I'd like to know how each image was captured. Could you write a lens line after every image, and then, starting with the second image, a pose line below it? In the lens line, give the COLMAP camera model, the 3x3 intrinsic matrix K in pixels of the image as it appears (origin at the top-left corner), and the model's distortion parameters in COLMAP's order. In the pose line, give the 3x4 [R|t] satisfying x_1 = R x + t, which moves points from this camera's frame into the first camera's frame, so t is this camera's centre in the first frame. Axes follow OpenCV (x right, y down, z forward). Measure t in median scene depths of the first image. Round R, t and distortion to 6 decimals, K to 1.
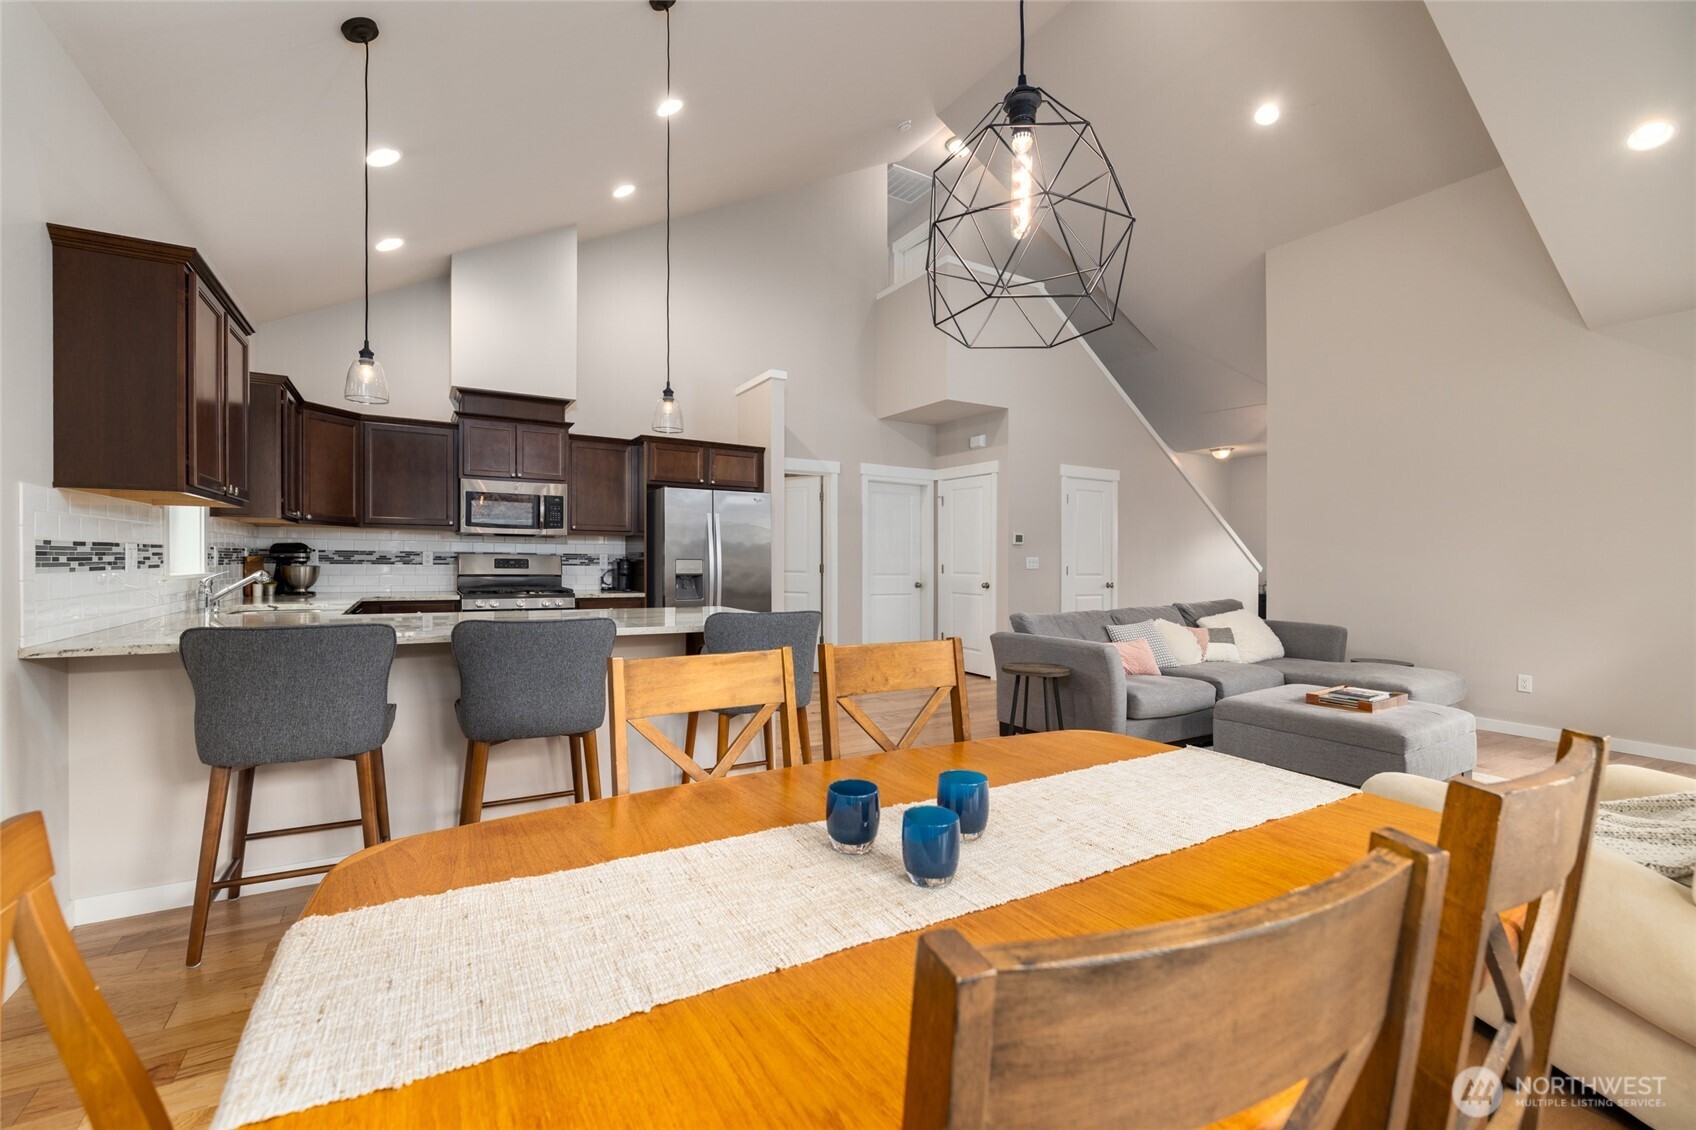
lens RADIAL K [[714.1, 0, 838.6], [0, 714.1, 560.8], [0, 0, 1]] dist [0.002186, 0.000515]
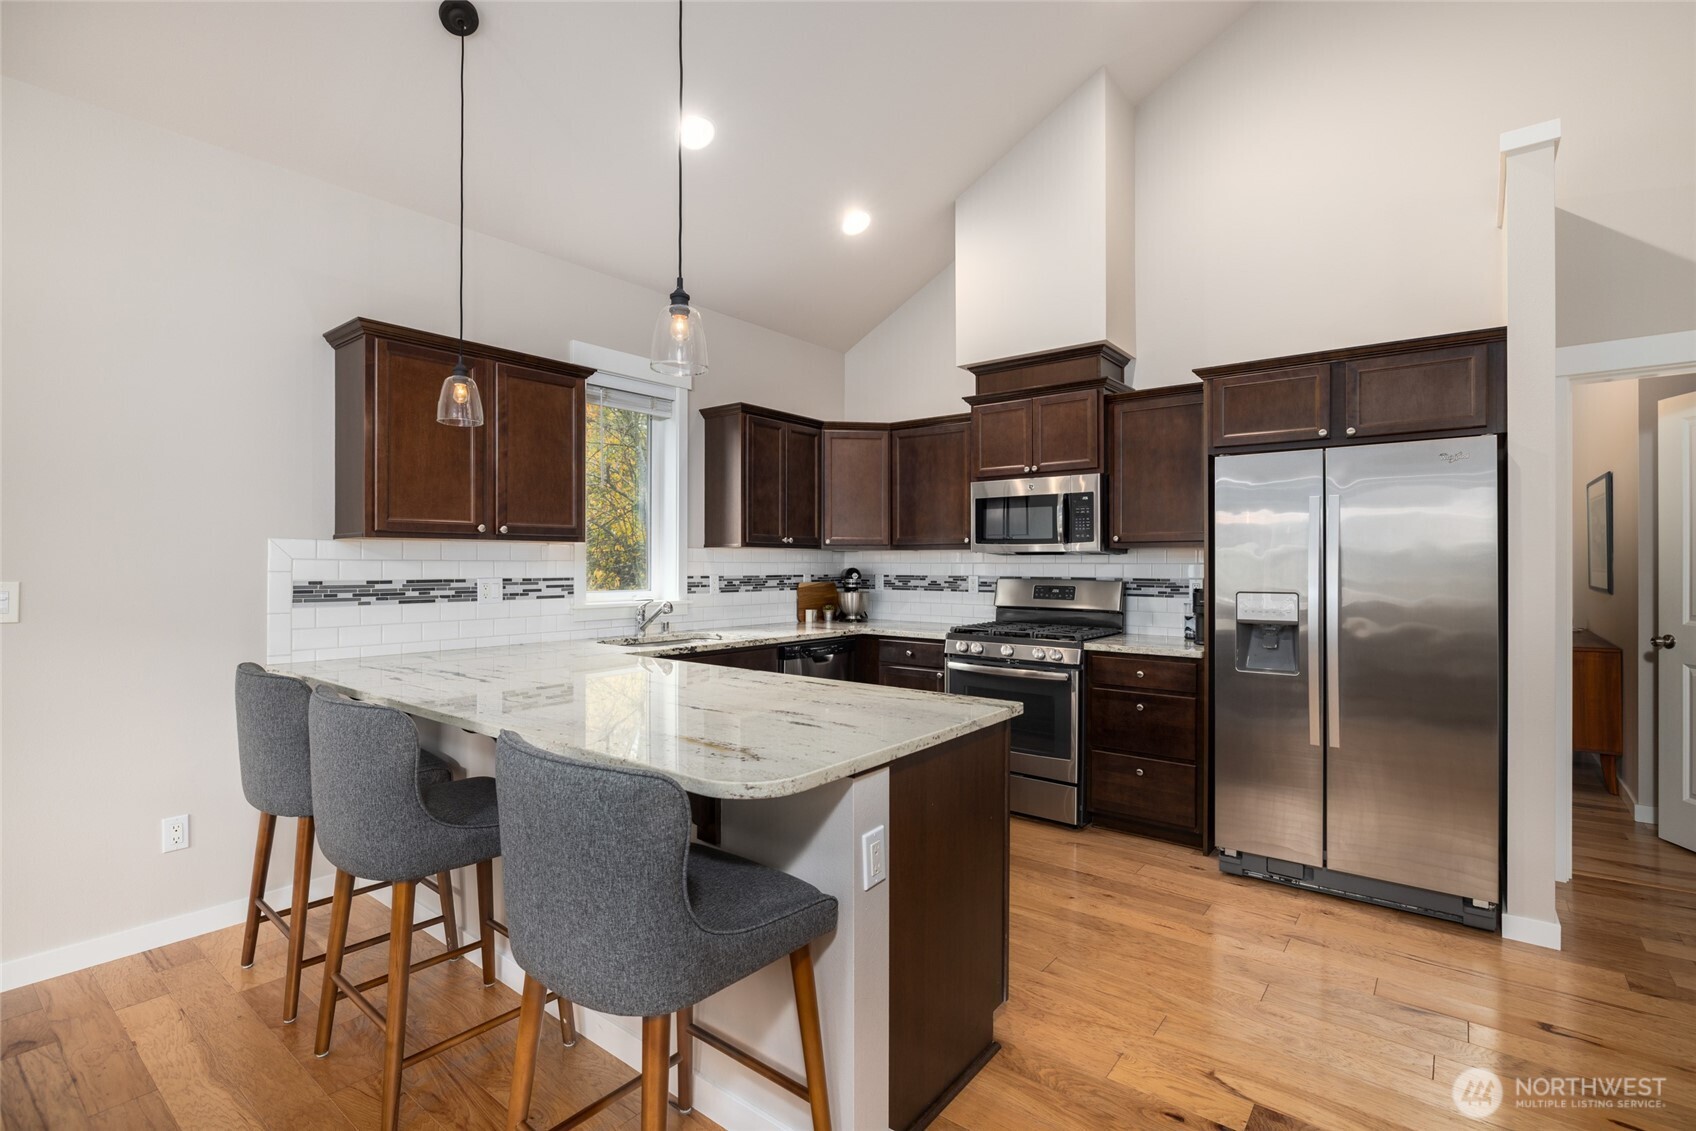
lens RADIAL K [[798.8, 0, 851.5], [0, 798.8, 579.2], [0, 0, 1]] dist [-0.007910, 0.003188]
pose [[0.364205, 0.008891, -0.931276, 0.230074], [-0.000058, 0.999955, 0.009524, -0.018581], [0.931319, -0.003415, 0.364189, 0.552104]]
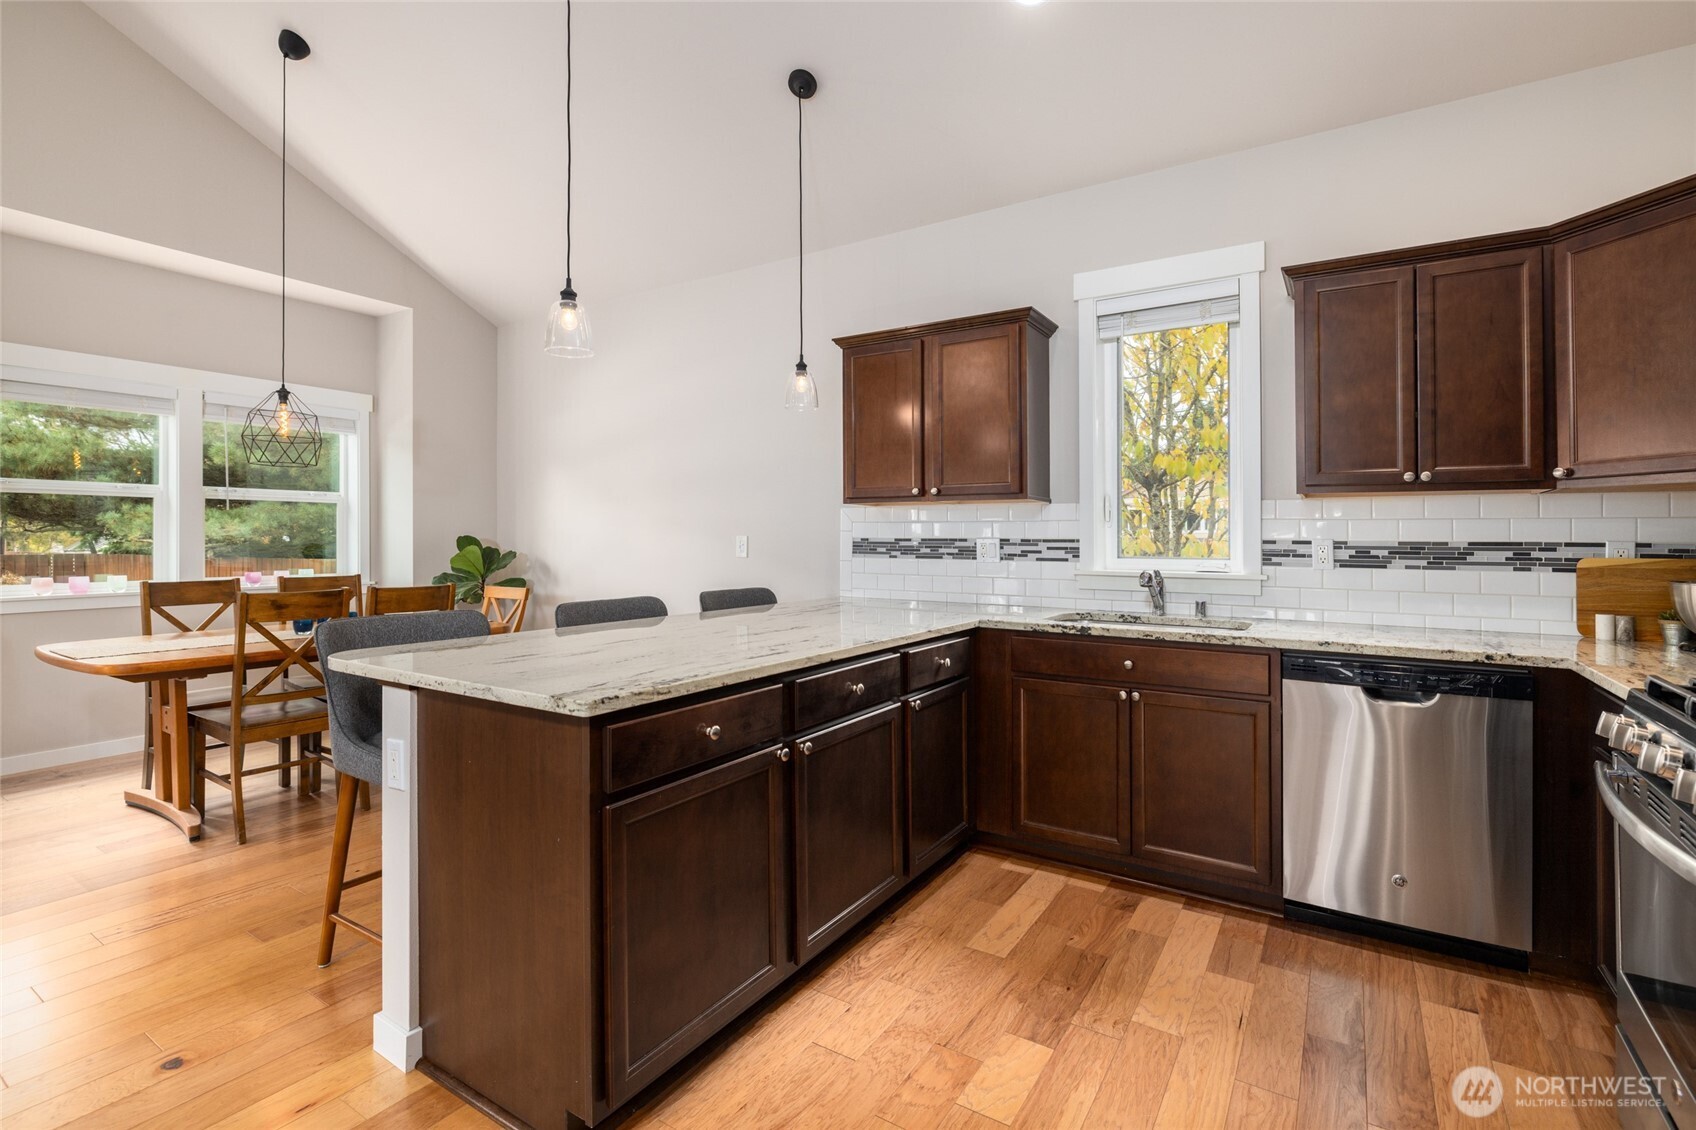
lens RADIAL K [[798.8, 0, 848.4], [0, 798.8, 540.9], [0, 0, 1]] dist [-0.007910, 0.003188]
pose [[-0.900205, -0.014165, -0.435236, -0.087788], [-0.015334, 0.999882, -0.000825, -0.008352], [0.435197, 0.005932, -0.900316, 1.088263]]
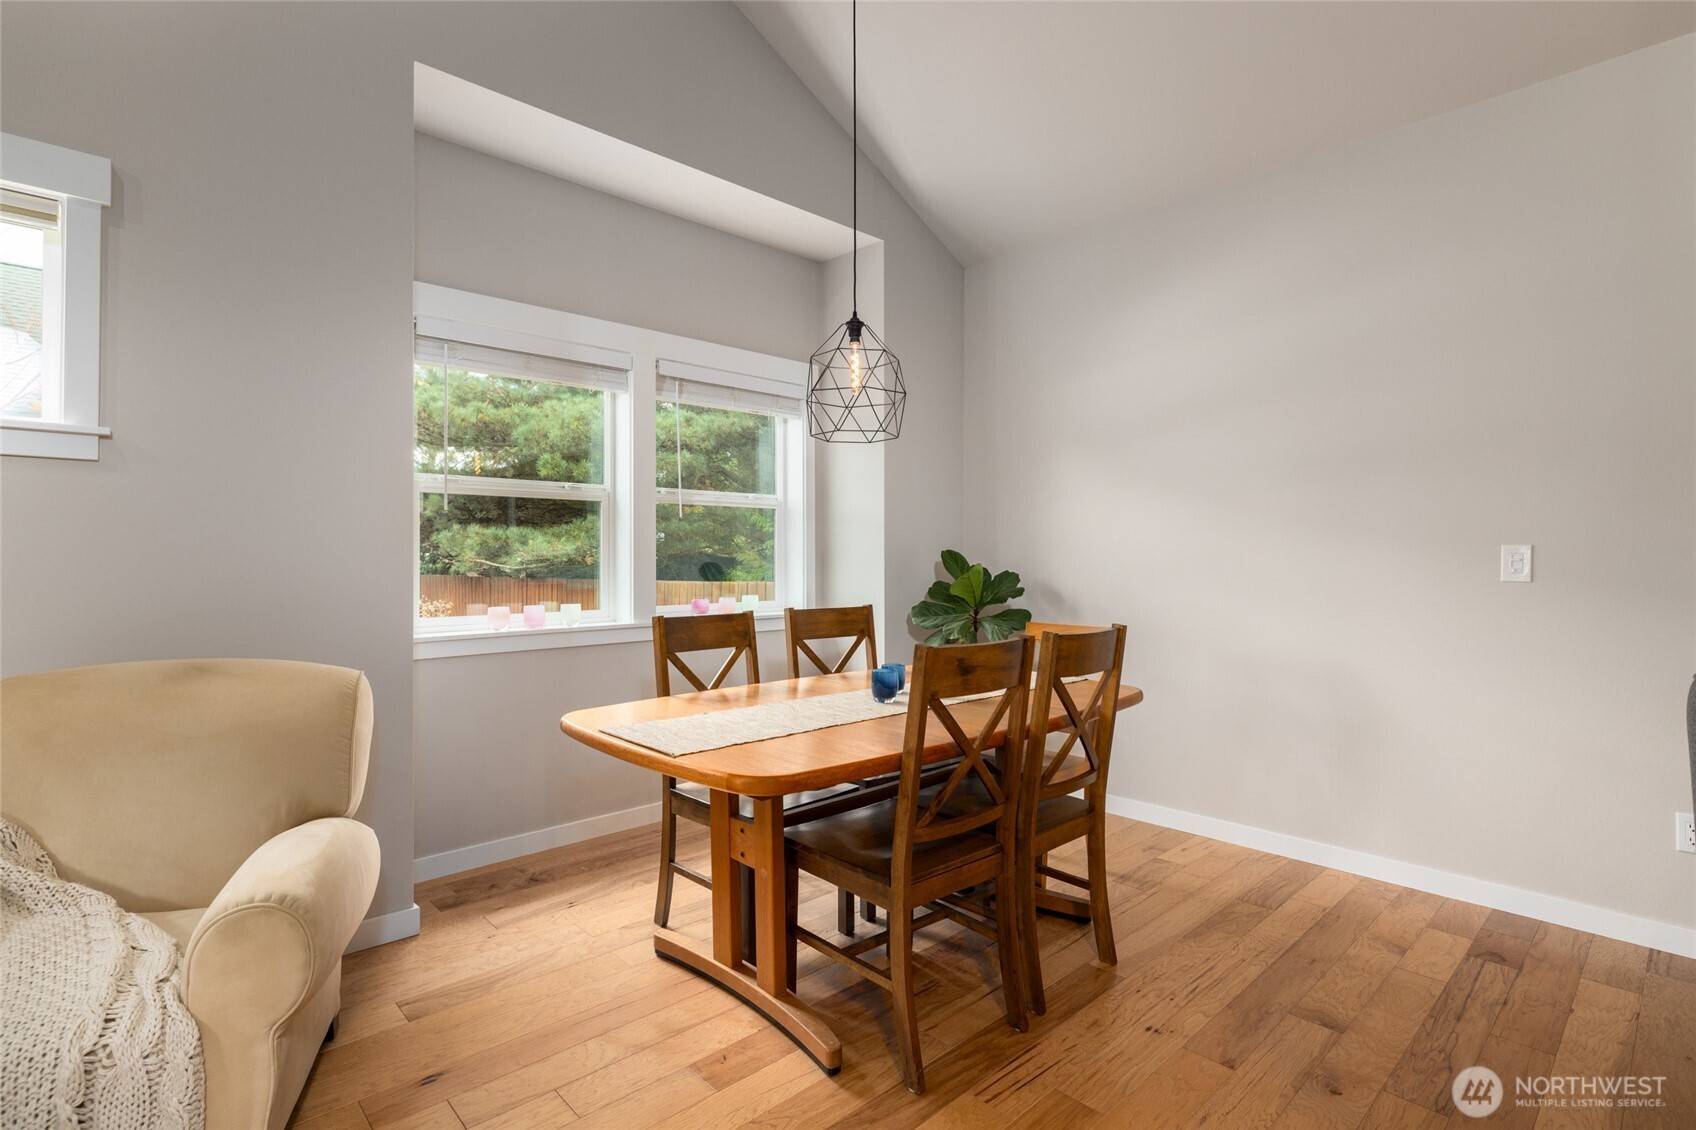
lens RADIAL K [[798.8, 0, 834.5], [0, 798.8, 565.7], [0, 0, 1]] dist [-0.007910, 0.003188]
pose [[-0.977431, -0.011898, -0.210920, 0.167168], [-0.013517, 0.999889, 0.006235, 0.002356], [0.210823, 0.008945, -0.977483, 0.670150]]
